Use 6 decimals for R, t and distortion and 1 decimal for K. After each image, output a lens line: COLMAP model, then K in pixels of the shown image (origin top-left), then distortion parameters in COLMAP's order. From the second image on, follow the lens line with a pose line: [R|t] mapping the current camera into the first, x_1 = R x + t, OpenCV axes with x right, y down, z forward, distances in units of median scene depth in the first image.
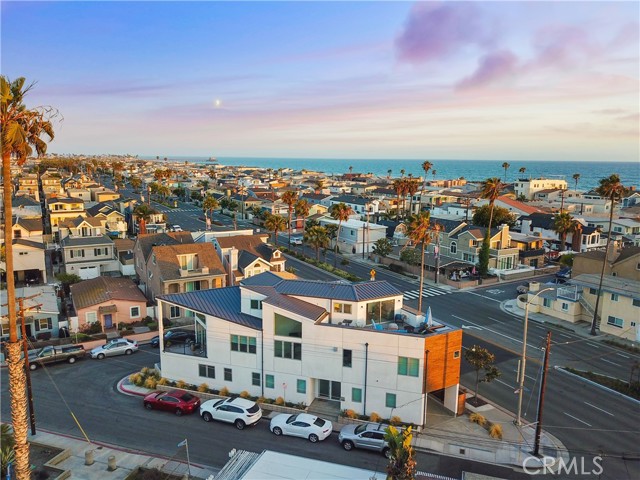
lens RADIAL K [[489.2, 0, 327.6], [0, 489.2, 242.0], [0, 0, 1]] dist [0.006947, -0.004330]
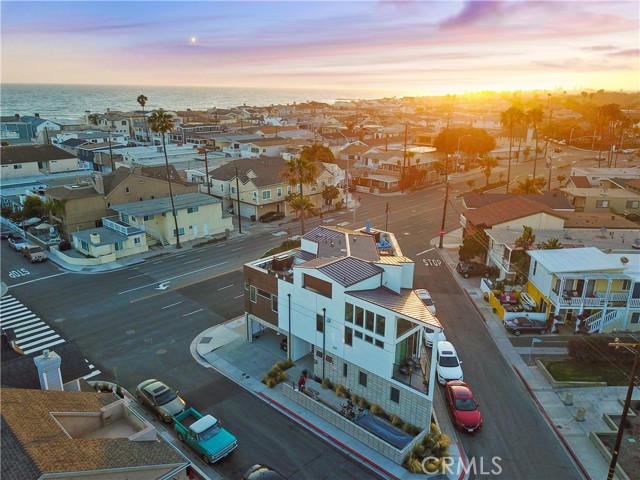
lens RADIAL K [[491.2, 0, 327.7], [0, 491.2, 240.3], [0, 0, 1]] dist [0.006285, -0.007905]
pose [[-0.293476, -0.298916, 0.908031, -0.623890], [0.143682, 0.925275, 0.351030, -0.190024], [-0.945107, 0.233486, -0.228598, 0.883956]]
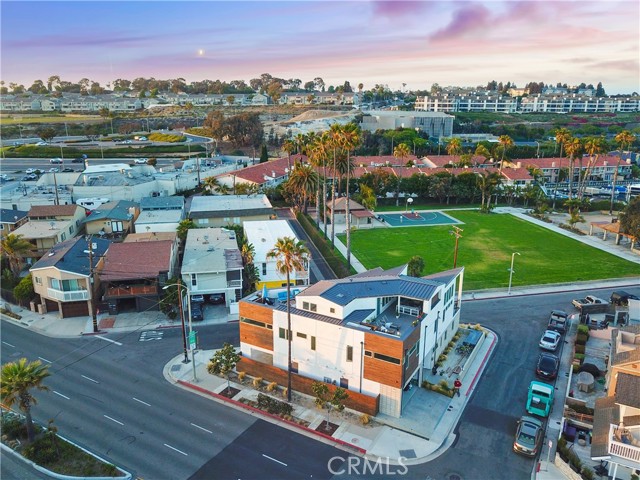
lens RADIAL K [[491.2, 0, 327.7], [0, 491.2, 240.3], [0, 0, 1]] dist [0.006285, -0.007905]
pose [[-0.862378, 0.118919, -0.492100, 0.420884], [-0.103571, 0.910022, 0.401415, -0.309127], [0.495557, 0.397139, -0.772466, 1.249232]]
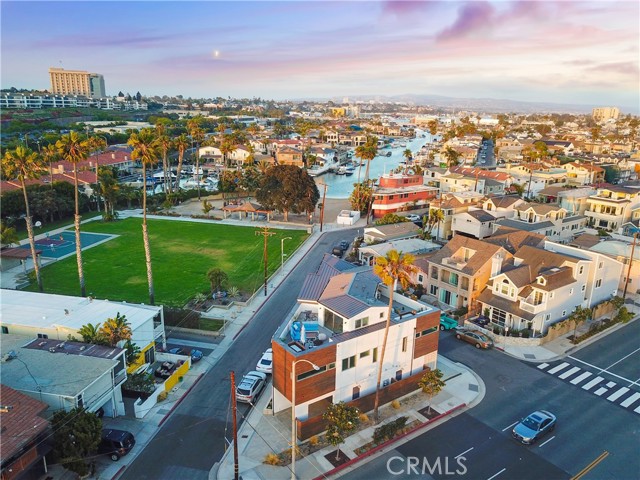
lens RADIAL K [[491.2, 0, 327.7], [0, 491.2, 240.3], [0, 0, 1]] dist [0.006285, -0.007905]
pose [[0.107254, 0.250471, -0.962165, 0.742590], [-0.190388, 0.955012, 0.227387, -0.185839], [0.975832, 0.158797, 0.150116, 0.531689]]
